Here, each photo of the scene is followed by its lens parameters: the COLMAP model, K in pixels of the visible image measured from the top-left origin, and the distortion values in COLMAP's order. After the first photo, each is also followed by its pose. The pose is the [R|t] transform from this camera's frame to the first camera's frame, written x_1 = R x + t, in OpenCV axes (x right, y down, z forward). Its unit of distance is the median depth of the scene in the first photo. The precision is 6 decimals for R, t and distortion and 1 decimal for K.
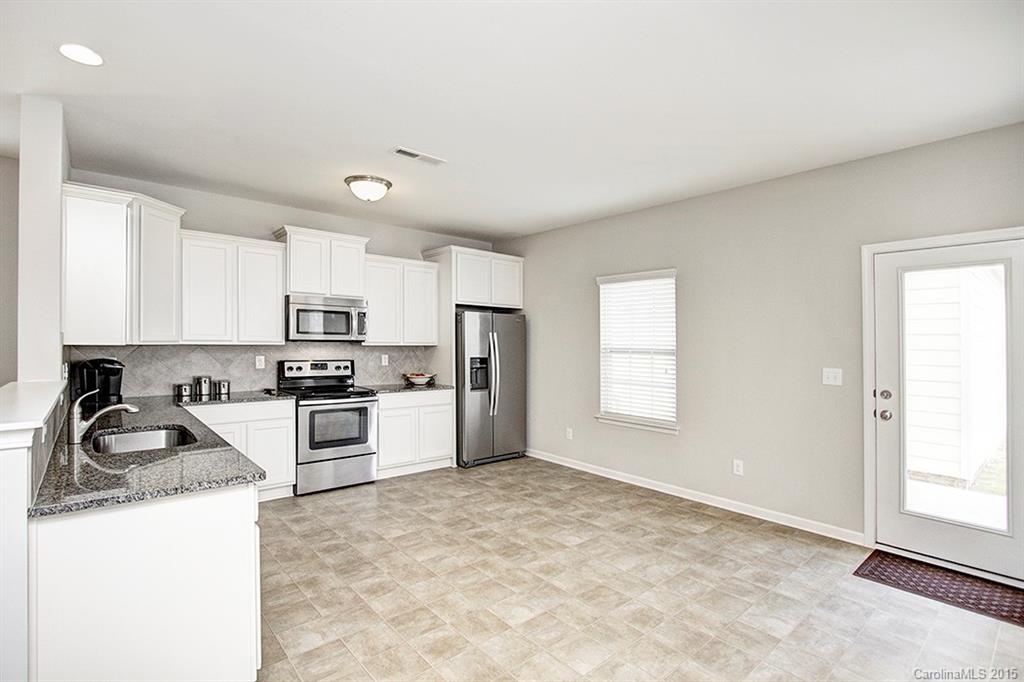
lens RADIAL K [[482.1, 0, 516.0], [0, 482.1, 337.0], [0, 0, 1]] dist [-0.015854, 0.000292]
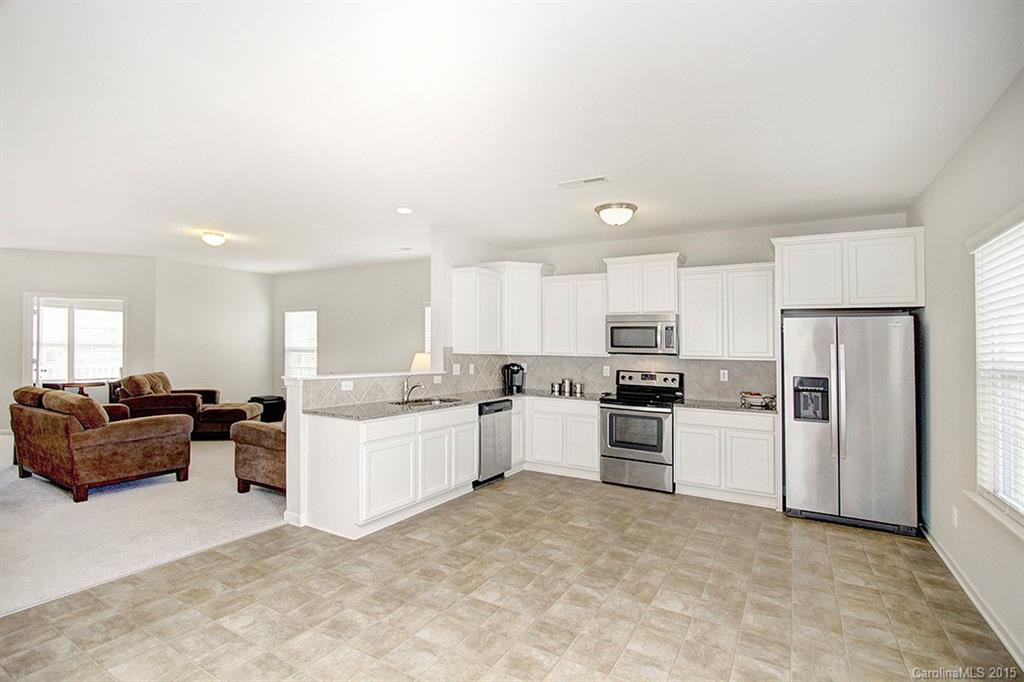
lens RADIAL K [[482.1, 0, 515.8], [0, 482.1, 358.9], [0, 0, 1]] dist [-0.015854, 0.000292]
pose [[0.322177, 0.012987, -0.946590, 0.603309], [-0.006241, 0.999913, 0.011595, 0.009176], [0.946659, 0.002172, 0.322230, 0.392456]]
